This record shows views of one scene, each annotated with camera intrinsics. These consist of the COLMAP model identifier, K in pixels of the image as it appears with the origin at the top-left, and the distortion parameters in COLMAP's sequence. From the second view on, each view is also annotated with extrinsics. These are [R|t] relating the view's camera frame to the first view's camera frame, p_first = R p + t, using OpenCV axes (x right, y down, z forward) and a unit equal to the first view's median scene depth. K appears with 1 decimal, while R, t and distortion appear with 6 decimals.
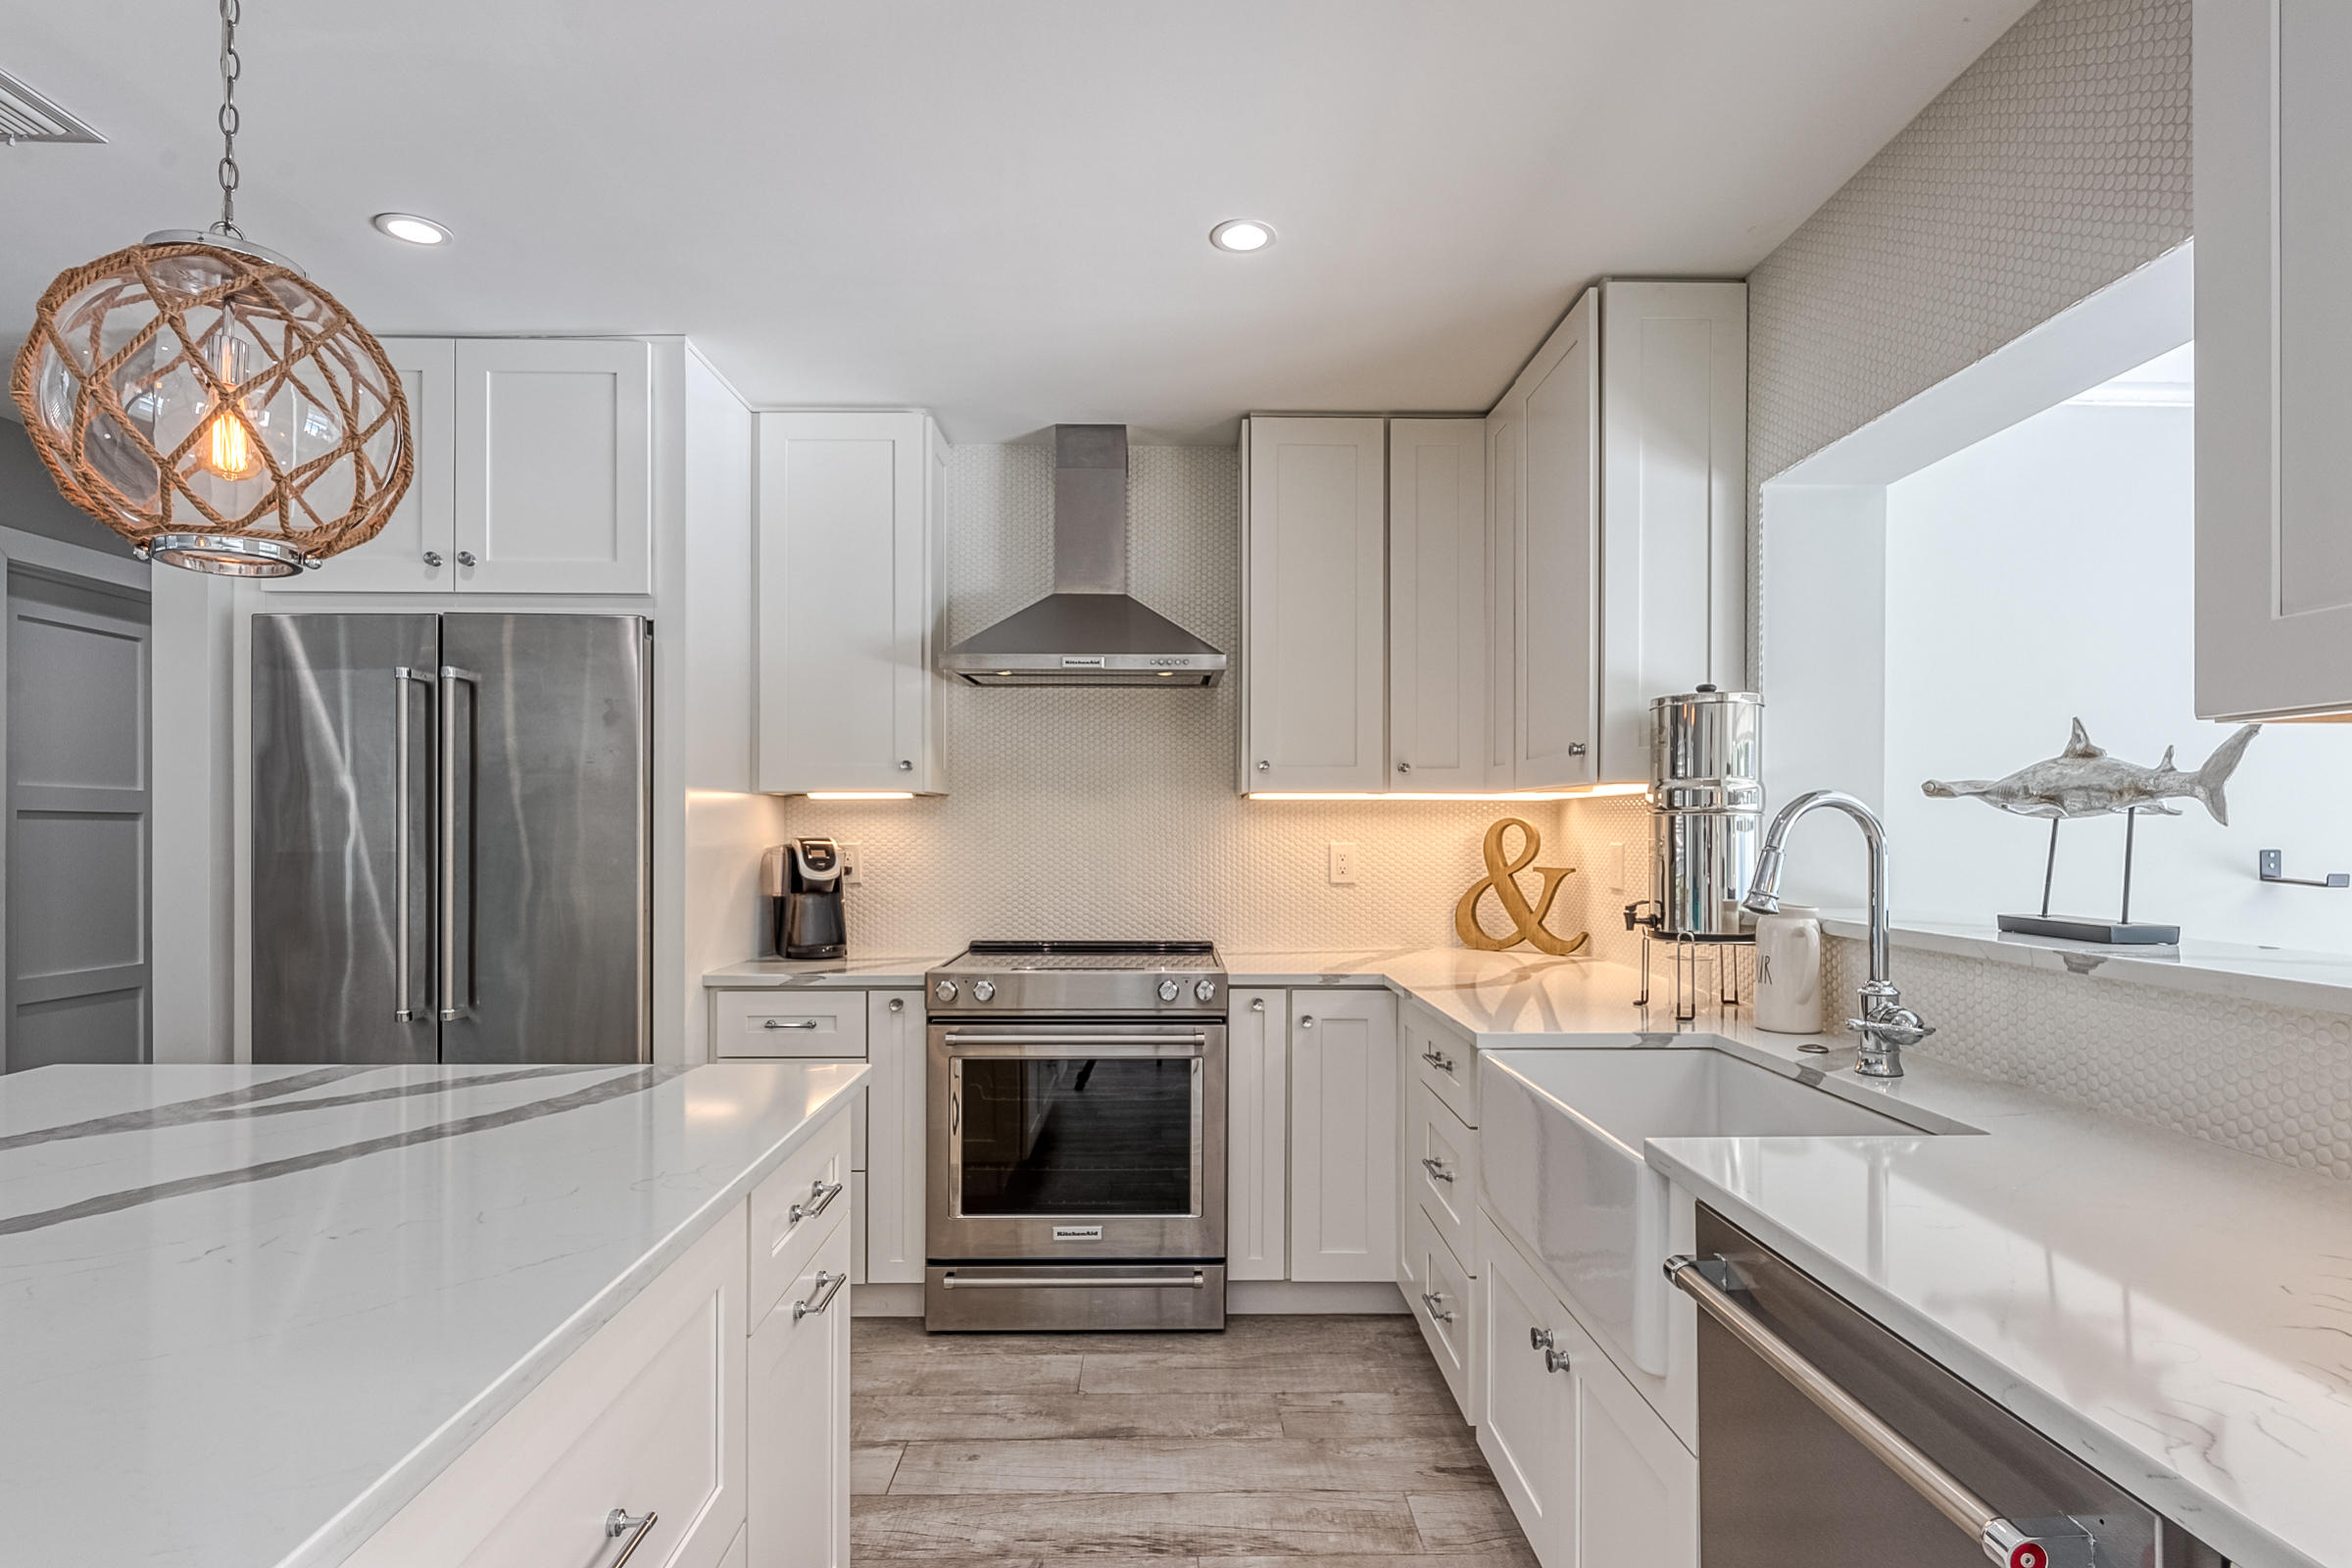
lens RADIAL K [[1180.1, 0, 1182.7], [0, 1180.1, 828.7], [0, 0, 1]] dist [0.002212, -0.002706]
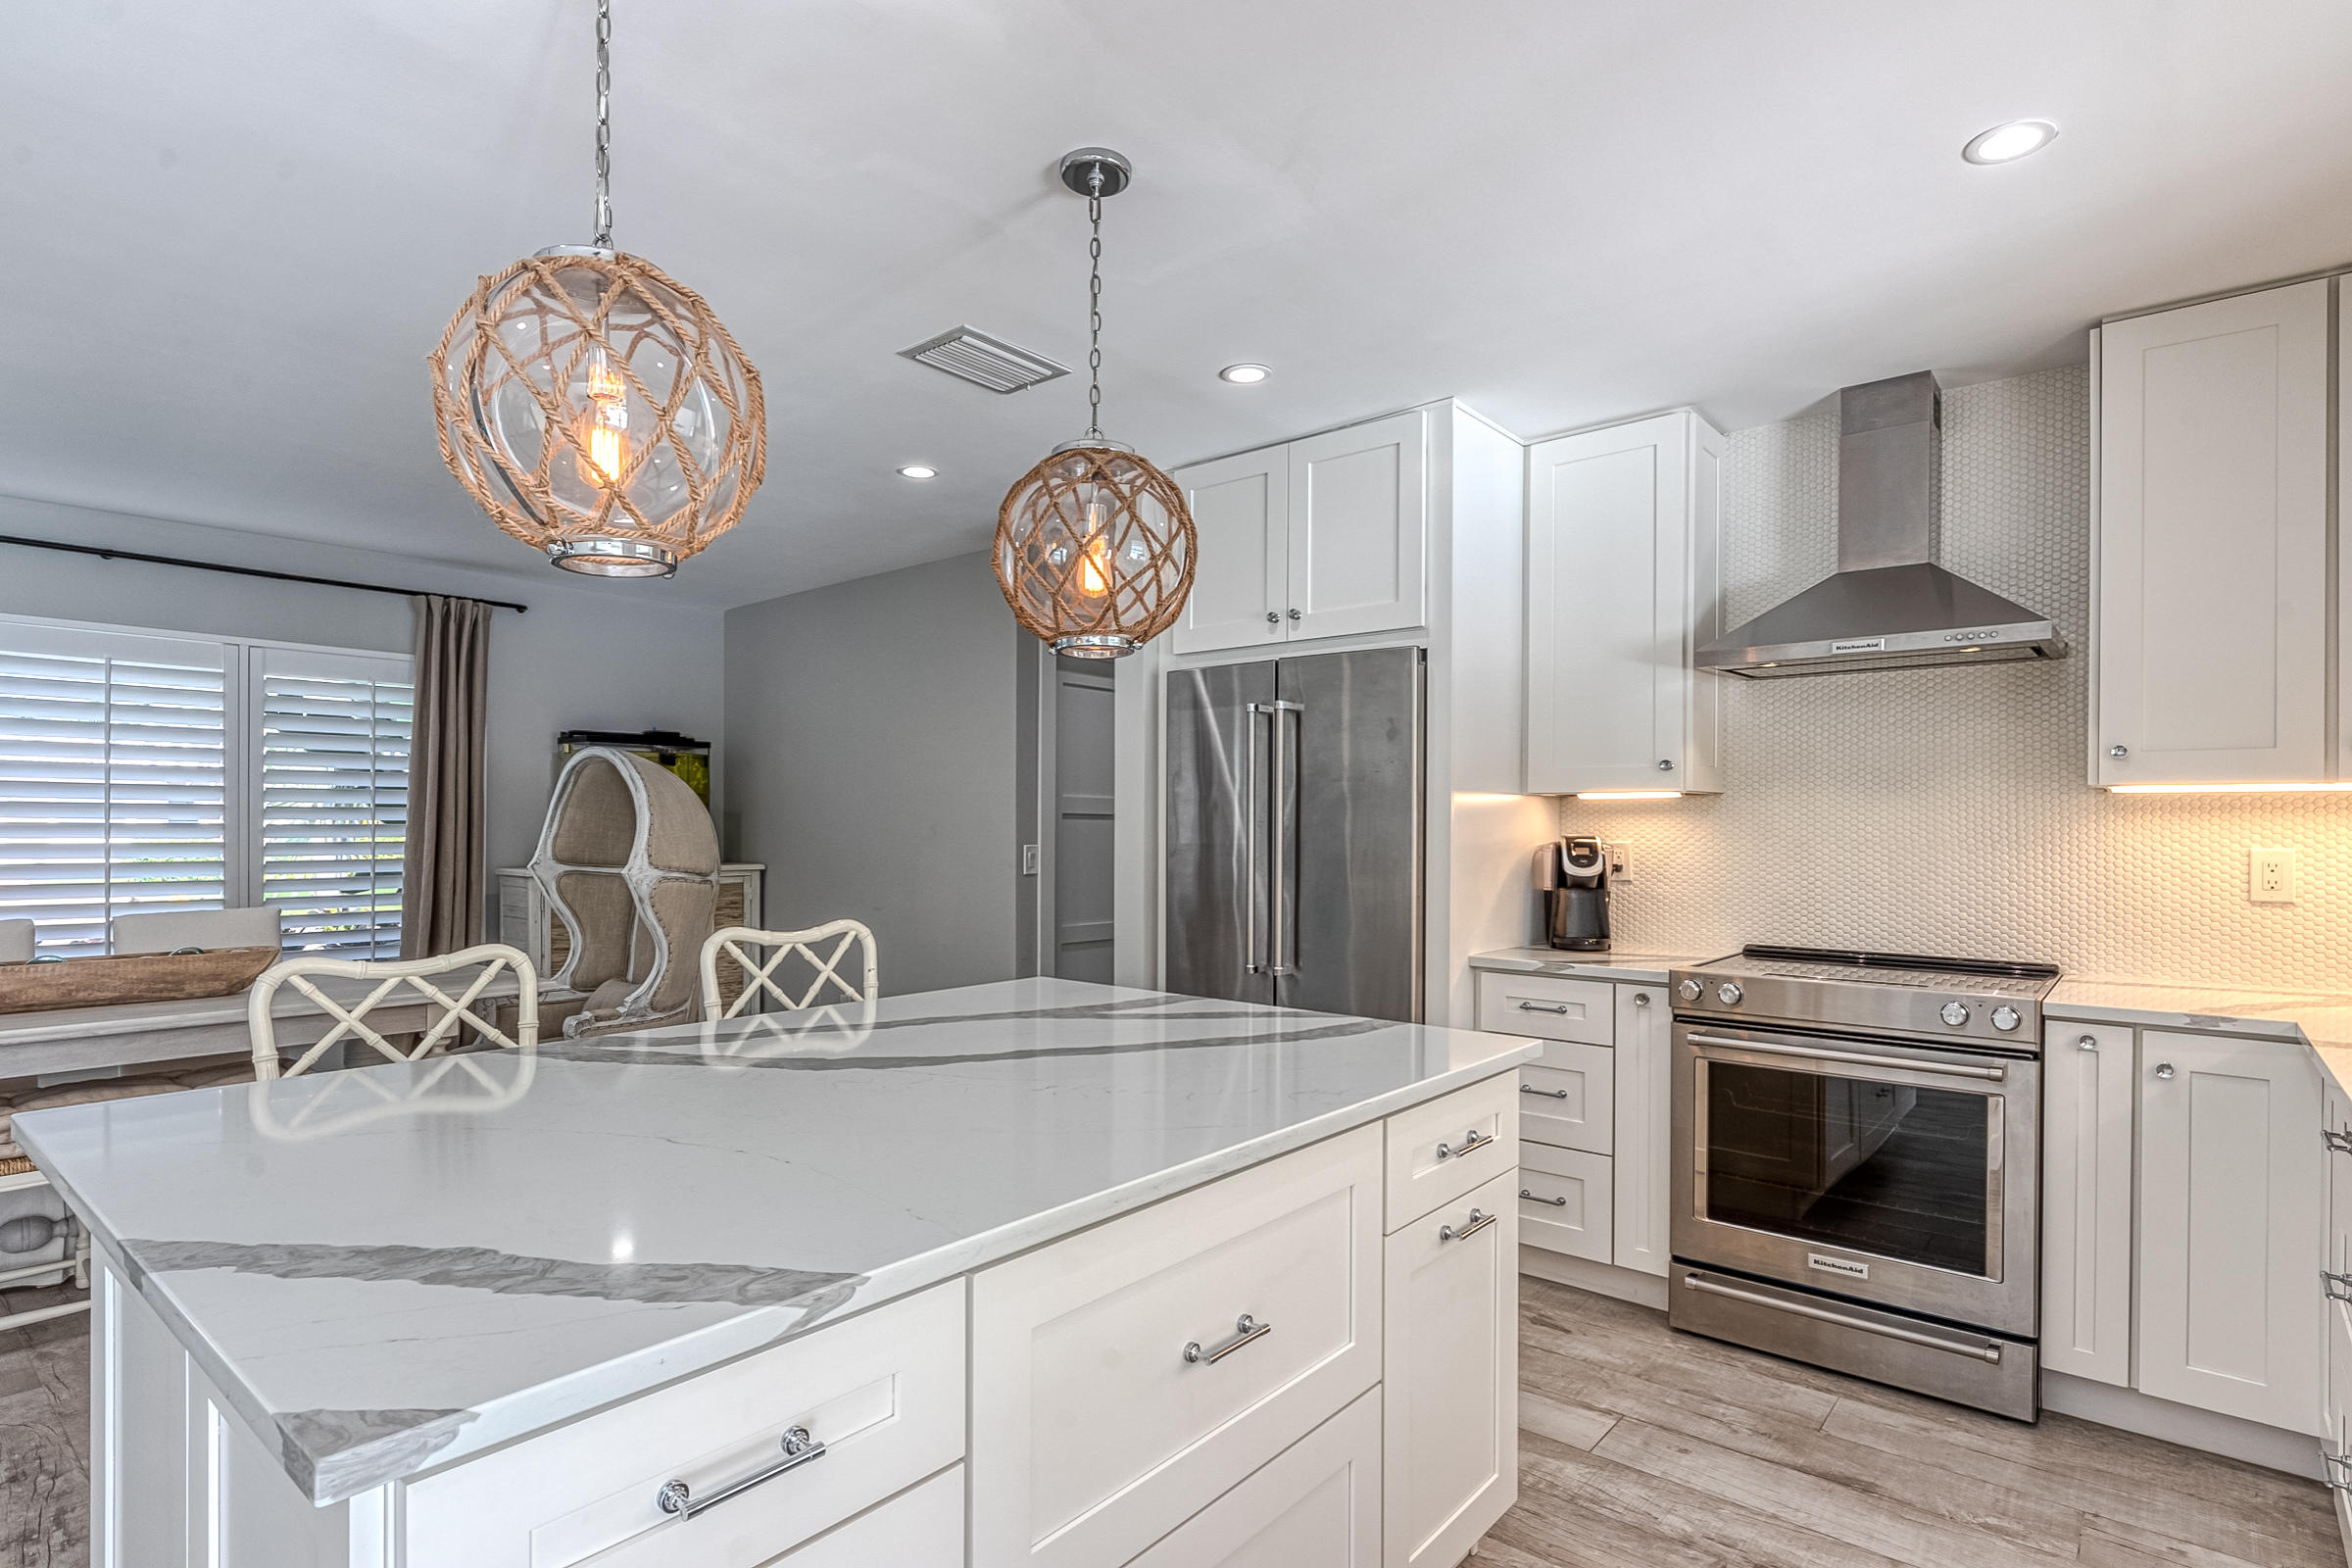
lens RADIAL K [[1180.1, 0, 1182.7], [0, 1180.1, 828.7], [0, 0, 1]] dist [0.002212, -0.002706]
pose [[0.753669, 0.003716, -0.657244, 0.131079], [-0.003369, 0.999993, 0.001791, 0.000314], [0.657245, 0.000864, 0.753676, -0.034716]]
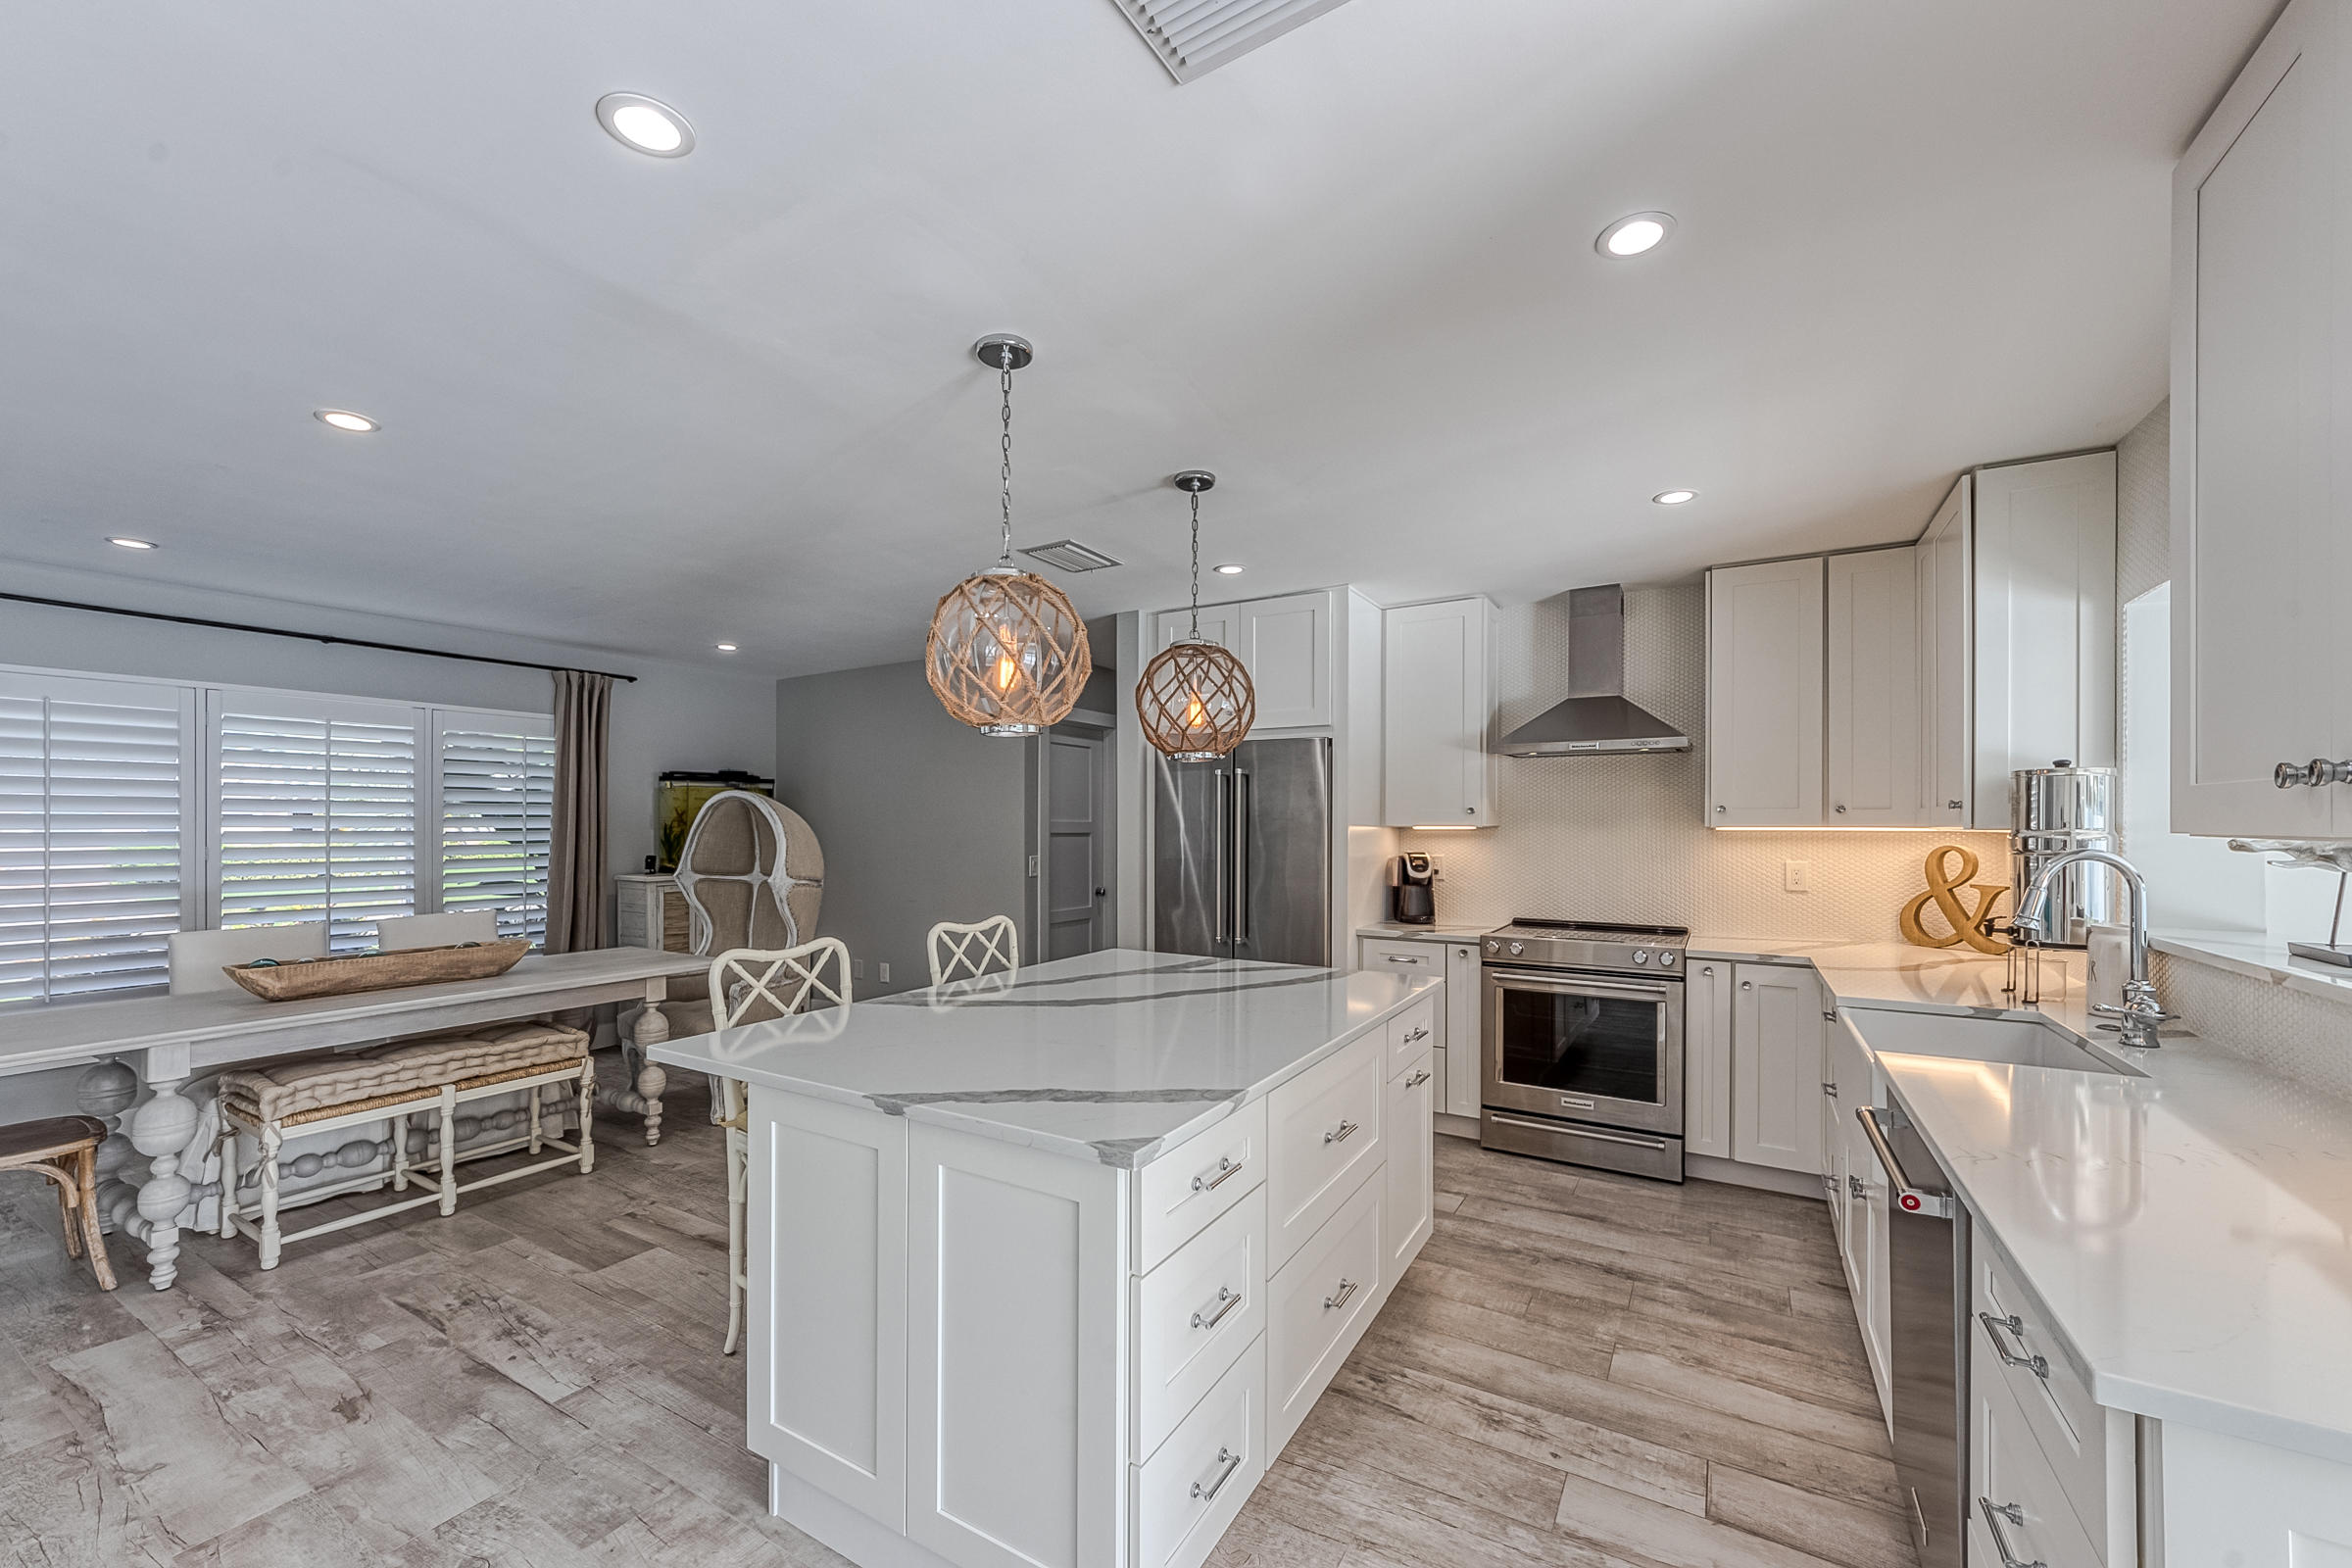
lens RADIAL K [[916.5, 0, 1179.4], [0, 916.5, 824.4], [0, 0, 1]] dist [0.001578, -0.000461]
pose [[0.848788, 0.000586, -0.528734, 0.111501], [-0.000504, 1.000000, 0.000299, -0.038194], [0.528734, 0.000012, 0.848788, -0.349975]]
